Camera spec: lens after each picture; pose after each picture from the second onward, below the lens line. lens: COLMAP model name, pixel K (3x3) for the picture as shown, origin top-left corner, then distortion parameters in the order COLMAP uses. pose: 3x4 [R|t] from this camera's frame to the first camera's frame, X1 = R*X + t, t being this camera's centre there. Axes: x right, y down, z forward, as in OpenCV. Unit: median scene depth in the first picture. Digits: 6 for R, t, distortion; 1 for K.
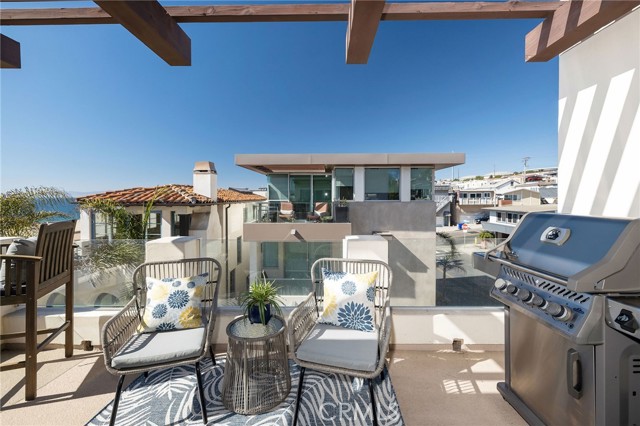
lens RADIAL K [[272.4, 0, 321.3], [0, 272.4, 201.7], [0, 0, 1]] dist [0.001376, 0.000060]
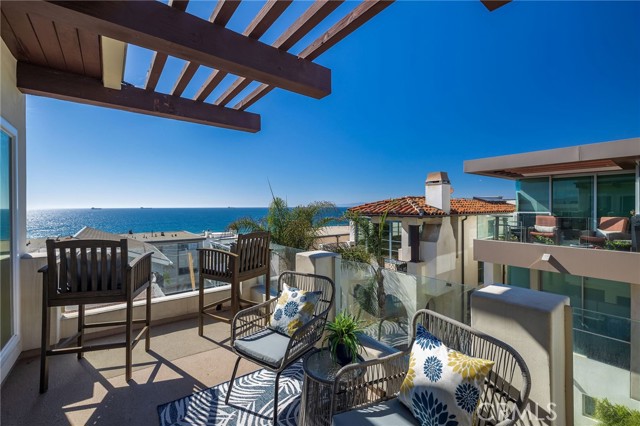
lens RADIAL K [[272.4, 0, 320.6], [0, 272.4, 208.4], [0, 0, 1]] dist [0.001376, 0.000060]
pose [[0.627115, 0.001021, -0.778926, 0.074511], [-0.008018, 0.999955, -0.005144, -0.009176], [0.778885, 0.009471, 0.627095, 0.067026]]
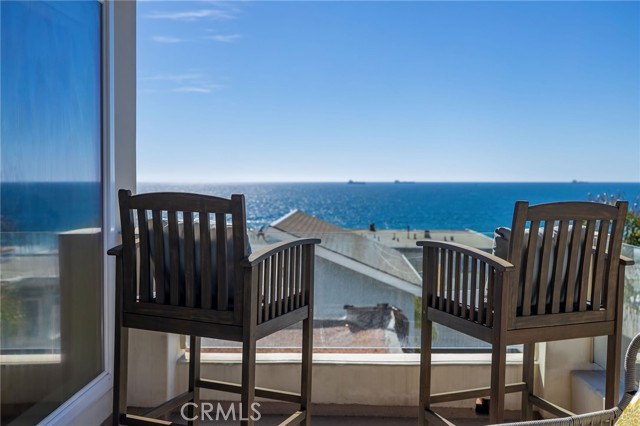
lens RADIAL K [[658.5, 0, 347.0], [0, 658.5, 205.5], [0, 0, 1]] dist [0.010432, 0.000000]
pose [[0.018851, 0.035454, -0.999194, 0.034847], [-0.017980, 0.999221, 0.035116, 0.008732], [0.999661, 0.017304, 0.019474, 0.110312]]
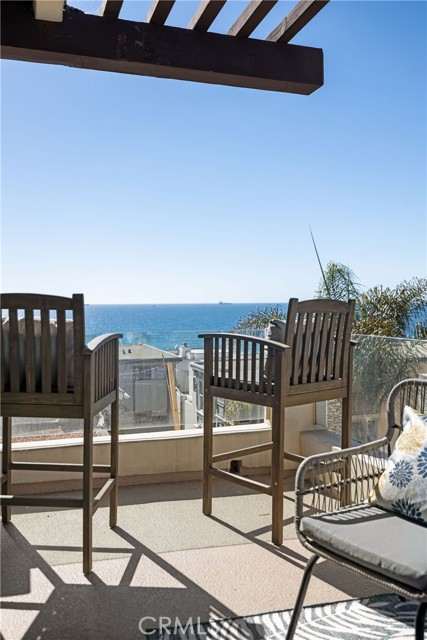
lens RADIAL K [[568.0, 0, 207.9], [0, 568.0, 320.7], [0, 0, 1]] dist [0.002854, -0.023988]
pose [[0.325909, 0.025673, -0.945052, 0.042178], [-0.007997, 0.999670, 0.024399, 0.017564], [0.945367, -0.000394, 0.326007, 0.057237]]
